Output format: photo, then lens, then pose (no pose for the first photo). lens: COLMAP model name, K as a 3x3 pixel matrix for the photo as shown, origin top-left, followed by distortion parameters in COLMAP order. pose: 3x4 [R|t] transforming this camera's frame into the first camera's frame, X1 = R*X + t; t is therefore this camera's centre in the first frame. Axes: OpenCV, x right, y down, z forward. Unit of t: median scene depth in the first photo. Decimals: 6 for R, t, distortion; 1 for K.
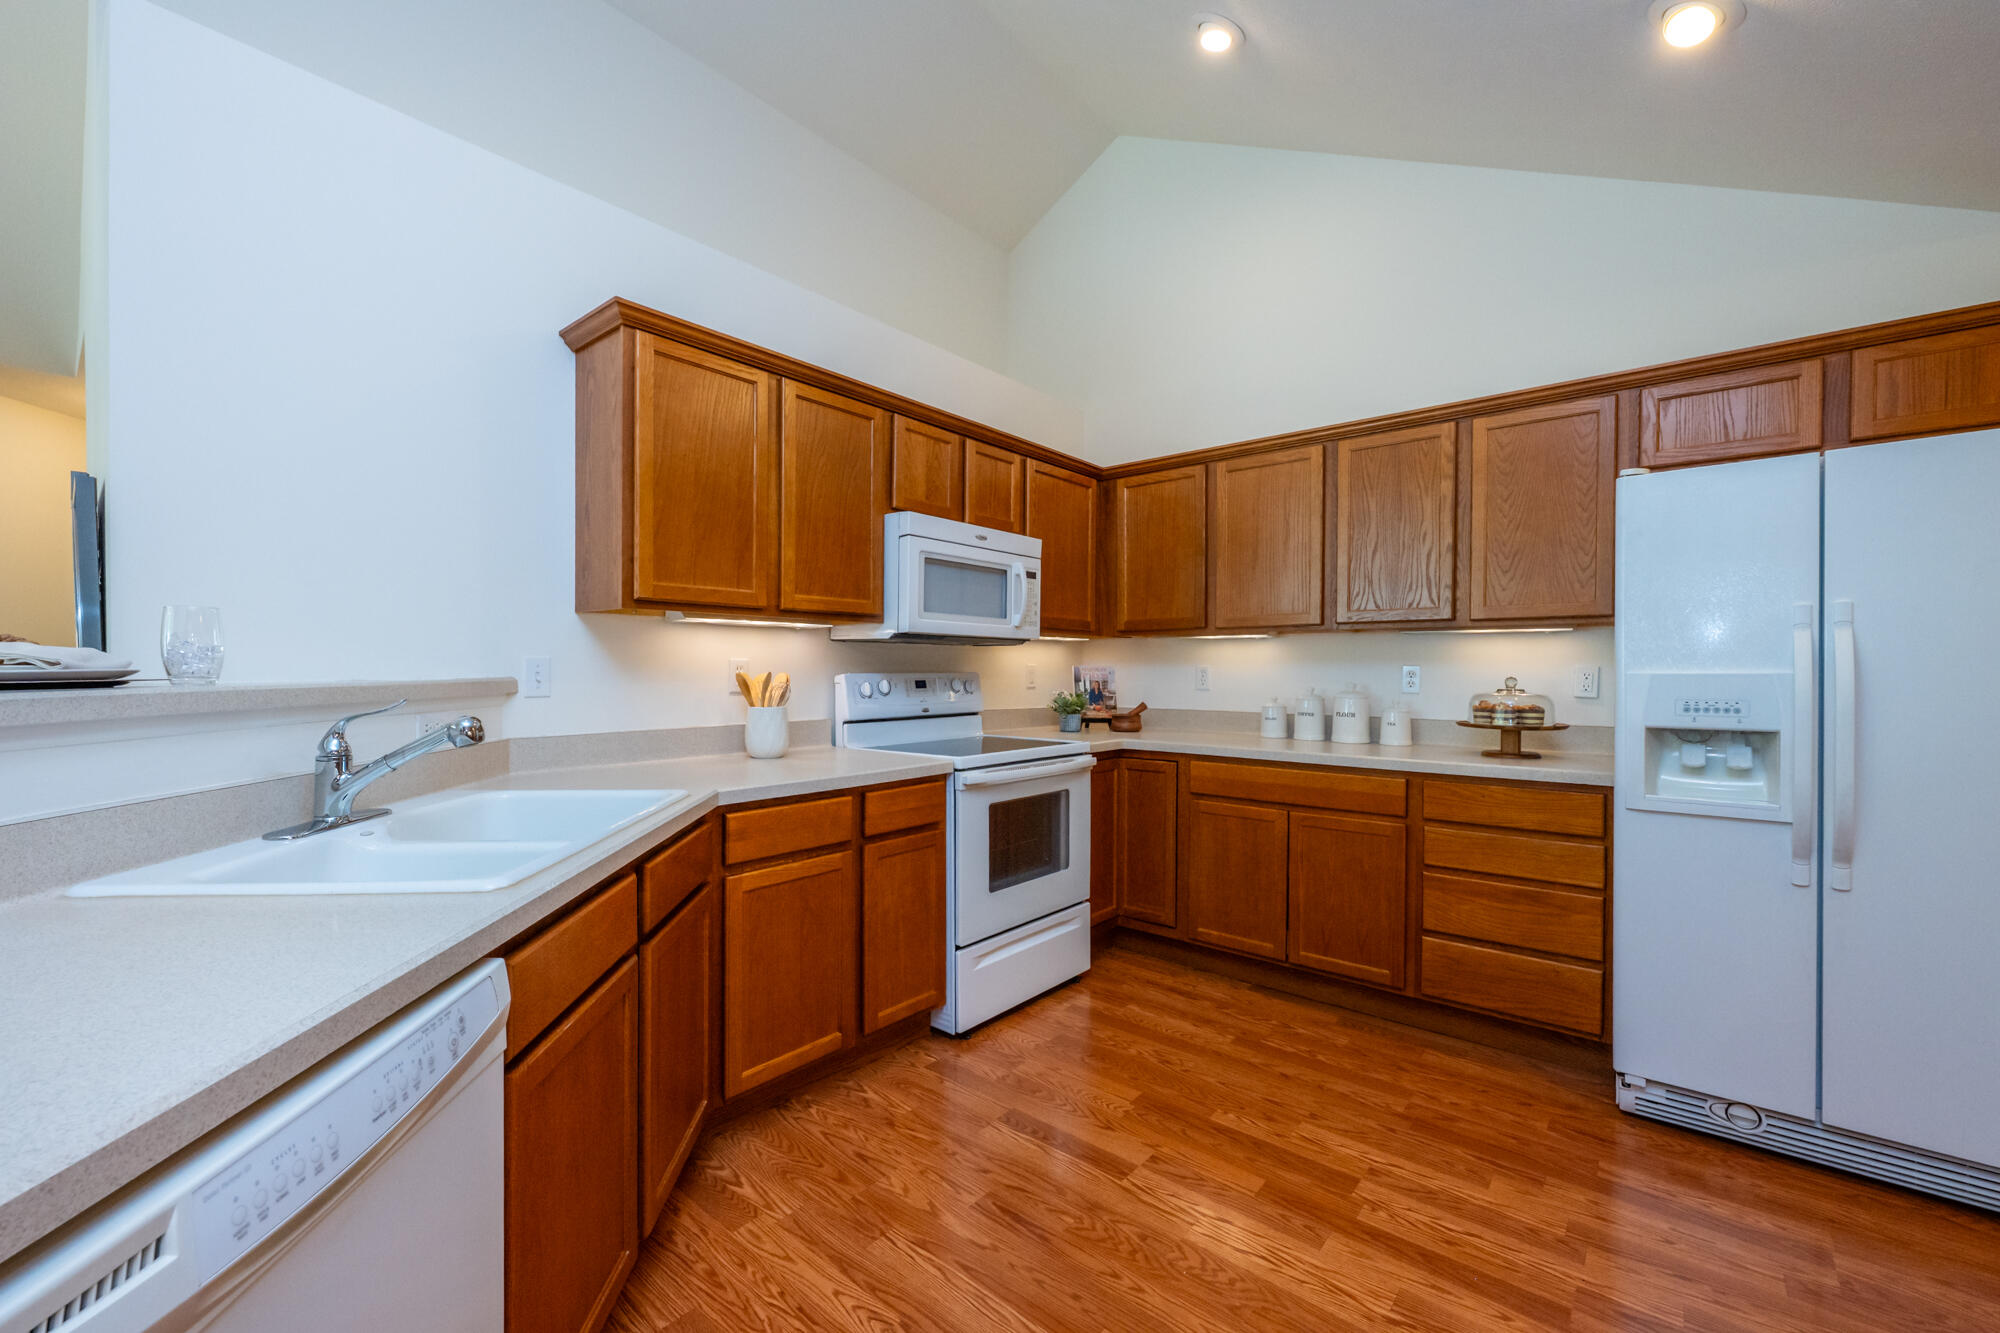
lens RADIAL K [[800.3, 0, 986.4], [0, 800.3, 680.2], [0, 0, 1]] dist [-0.009884, 0.000018]
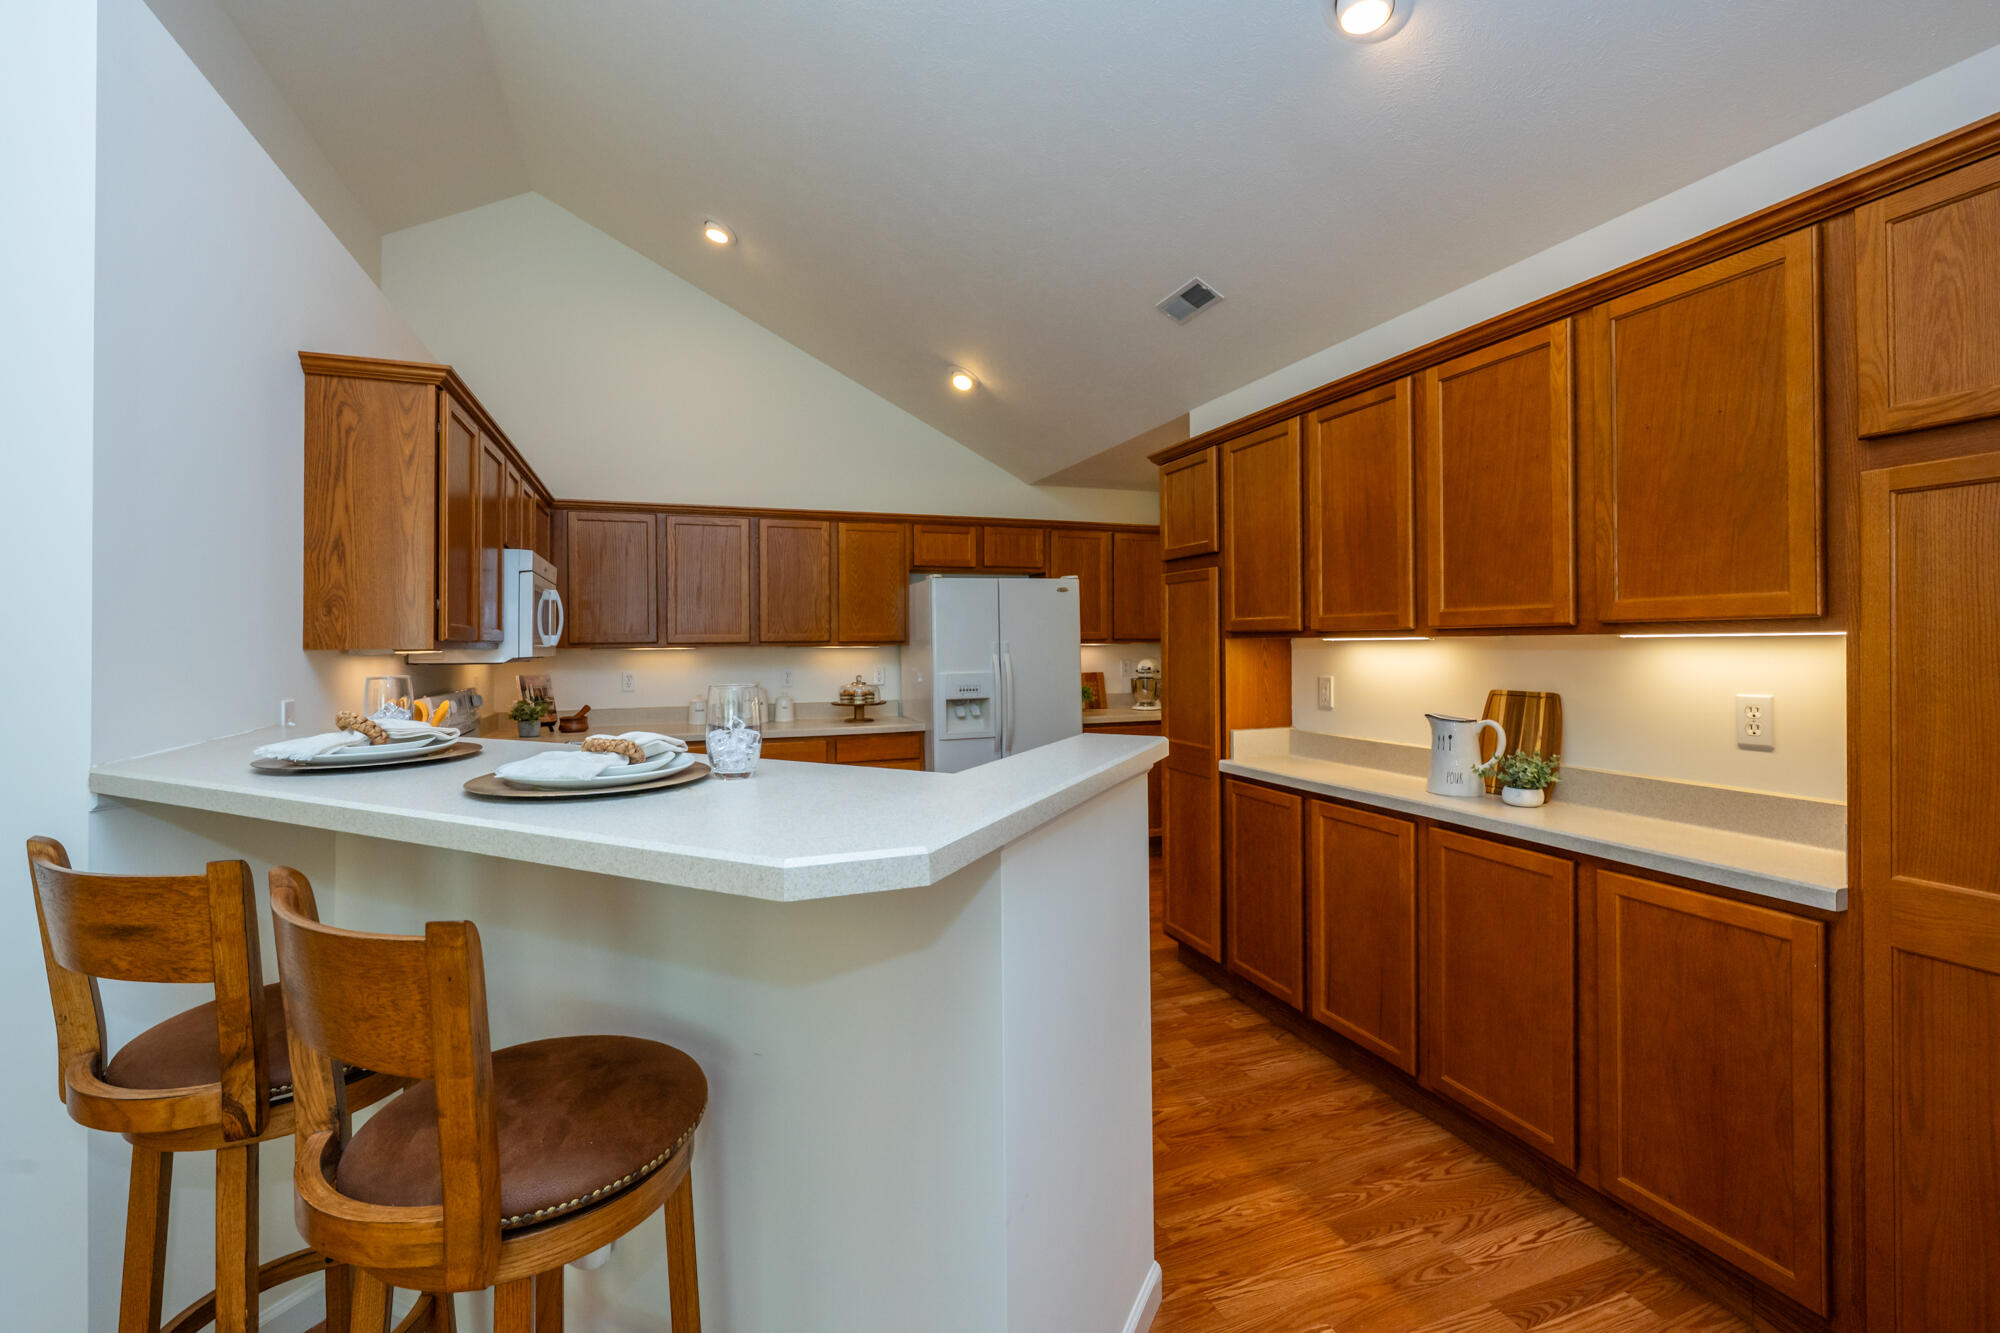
lens RADIAL K [[873.4, 0, 989.7], [0, 873.4, 638.3], [0, 0, 1]] dist [-0.001691, -0.000159]
pose [[0.491686, 0.000111, 0.870773, -0.855698], [0.025200, 0.999579, -0.014357, -0.050258], [-0.870408, 0.029003, 0.491476, -0.178436]]
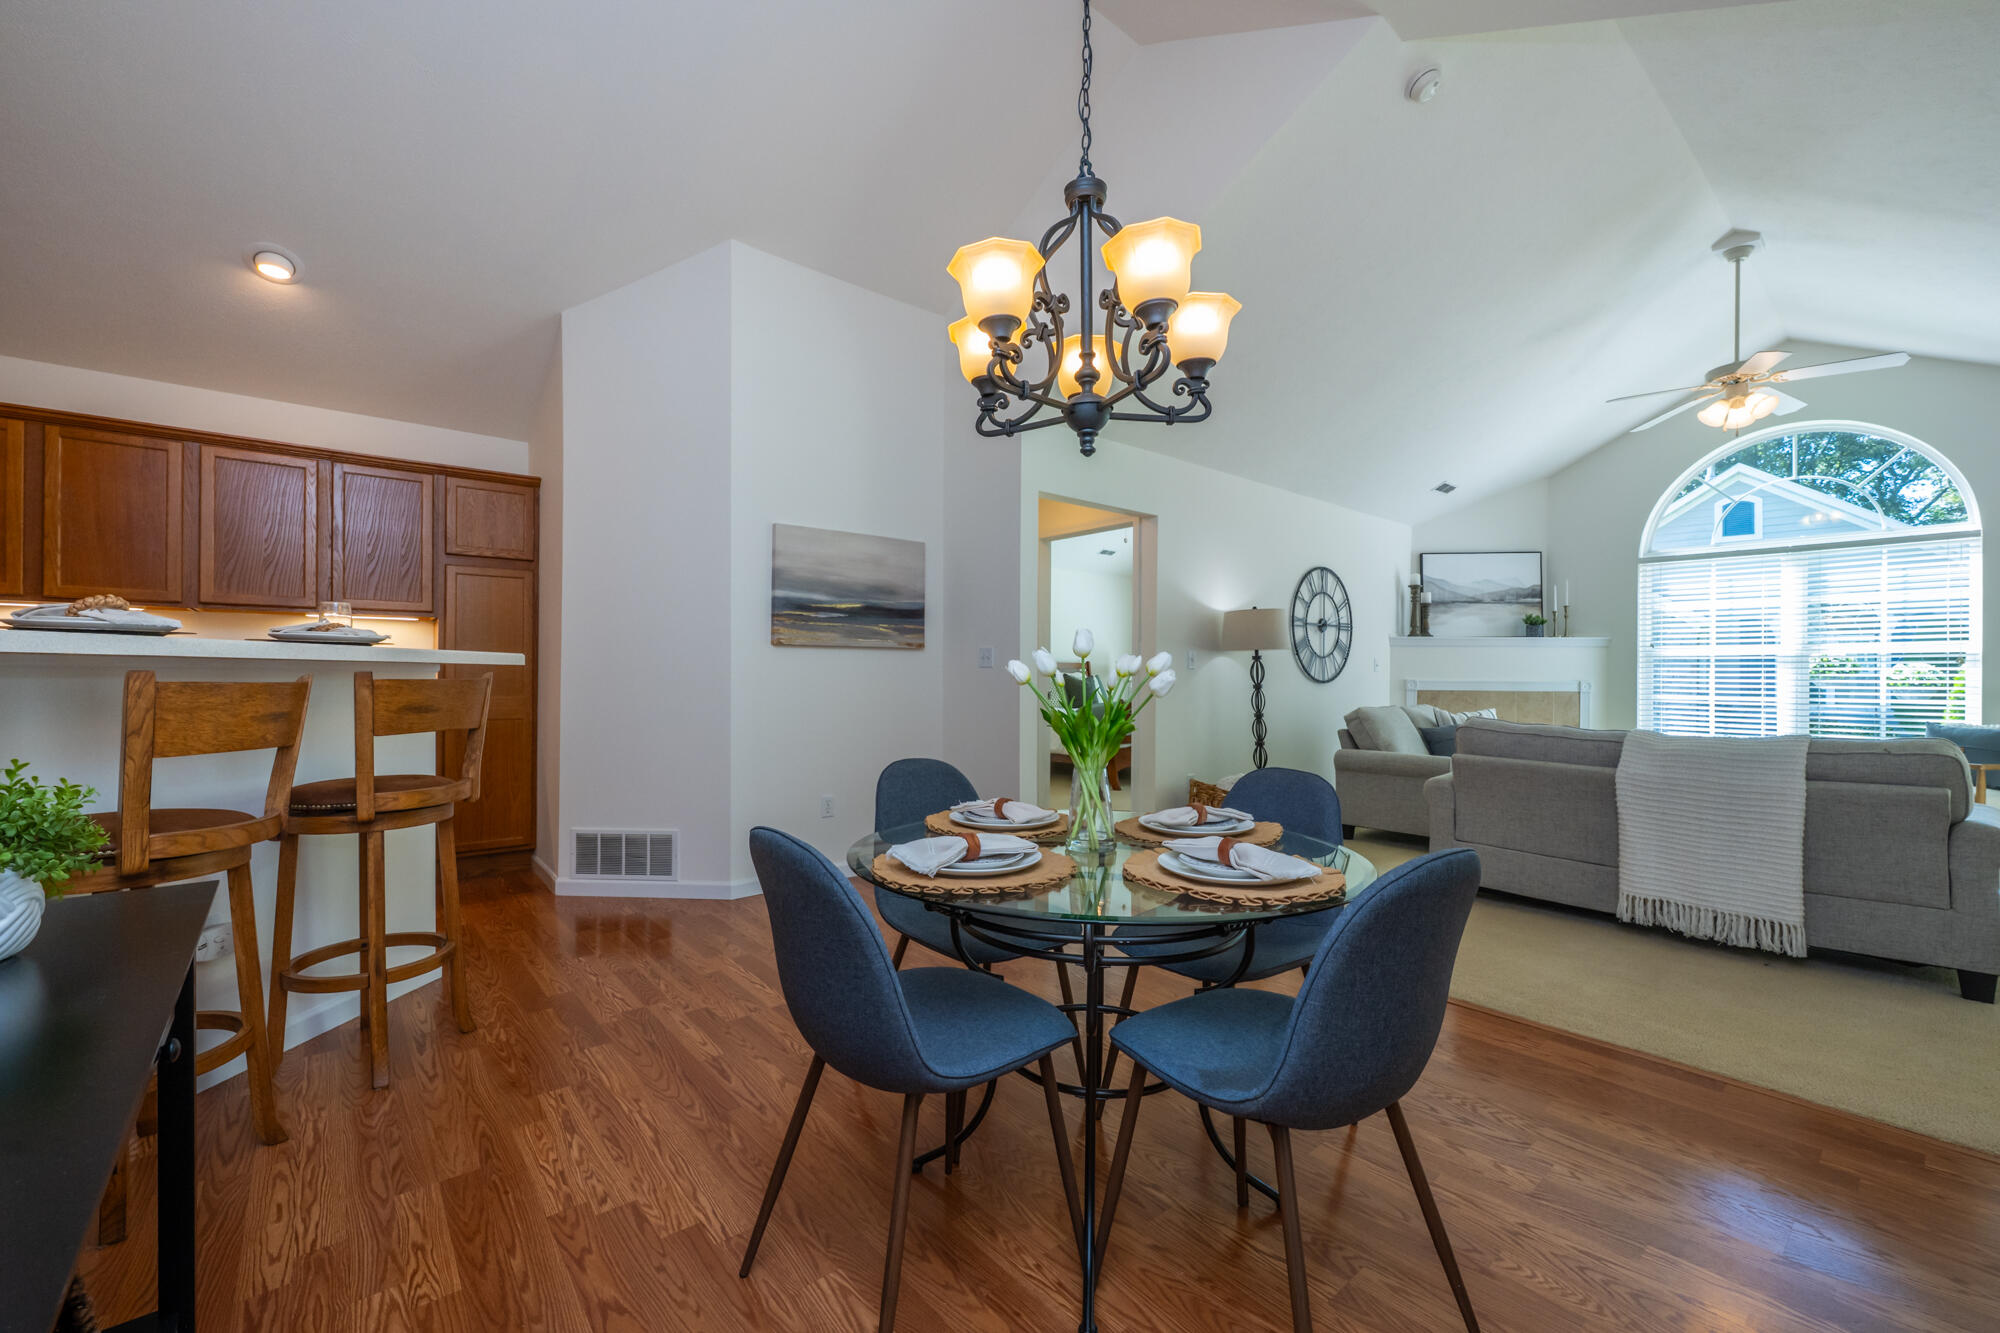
lens RADIAL K [[800.3, 0, 986.4], [0, 800.3, 680.2], [0, 0, 1]] dist [-0.009884, 0.000018]
pose [[-0.984204, -0.010583, 0.176724, -1.389876], [-0.006129, 0.999650, 0.025733, 0.025842], [-0.176935, 0.024244, -0.983924, 0.932954]]
